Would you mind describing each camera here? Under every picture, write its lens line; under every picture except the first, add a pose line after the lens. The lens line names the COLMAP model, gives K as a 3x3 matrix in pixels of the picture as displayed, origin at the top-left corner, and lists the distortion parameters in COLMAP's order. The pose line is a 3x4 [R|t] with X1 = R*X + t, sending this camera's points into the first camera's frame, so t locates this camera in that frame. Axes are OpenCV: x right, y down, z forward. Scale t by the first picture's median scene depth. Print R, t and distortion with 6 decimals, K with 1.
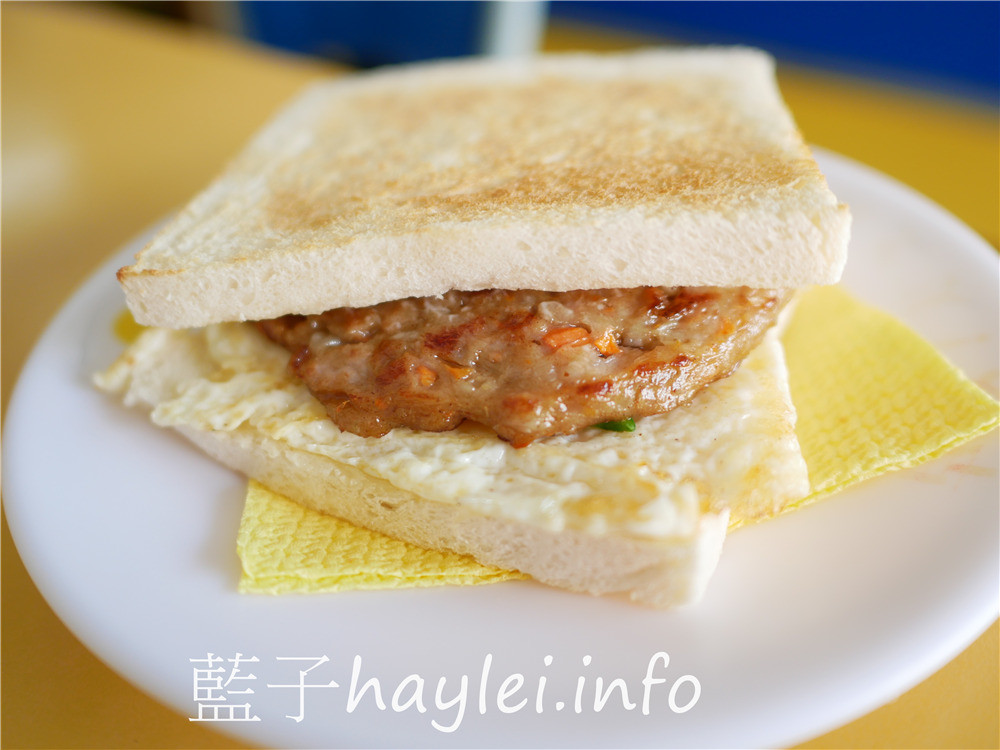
lens RADIAL K [[845.4, 0, 500.0], [0, 845.4, 375.0], [0, 0, 1]] dist [-0.010539, -0.003911]
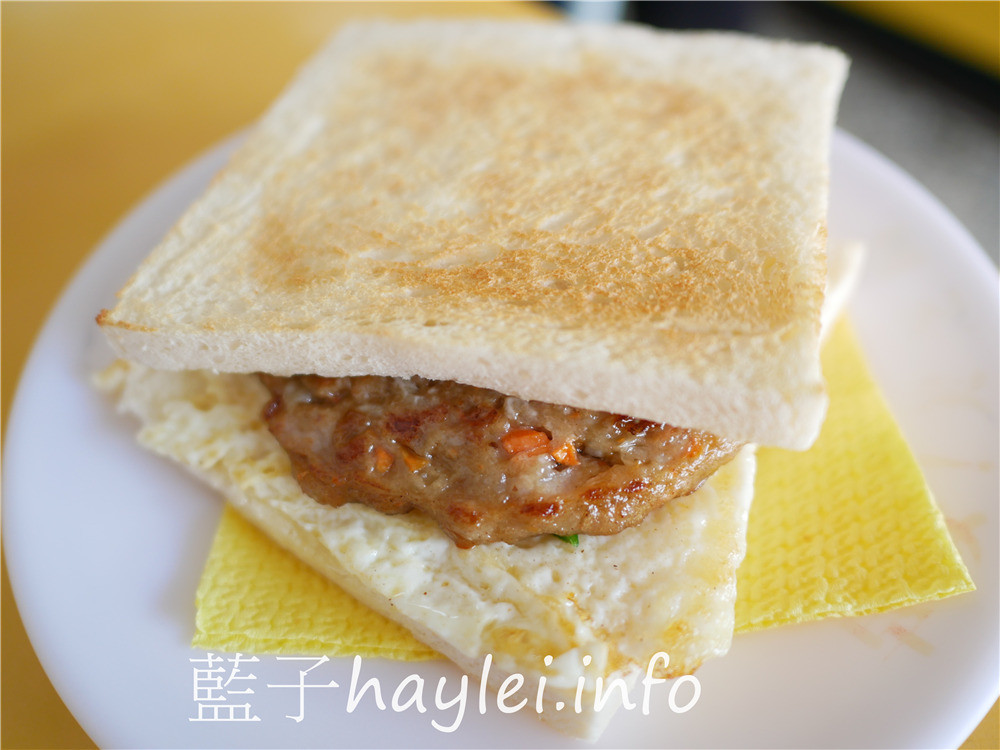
lens RADIAL K [[845.4, 0, 500.0], [0, 845.4, 375.0], [0, 0, 1]] dist [-0.010539, -0.003911]
pose [[0.986395, 0.134660, -0.094293, 0.133153], [-0.105521, 0.958472, 0.264945, -0.380878], [0.126055, -0.251391, 0.959642, 0.070060]]
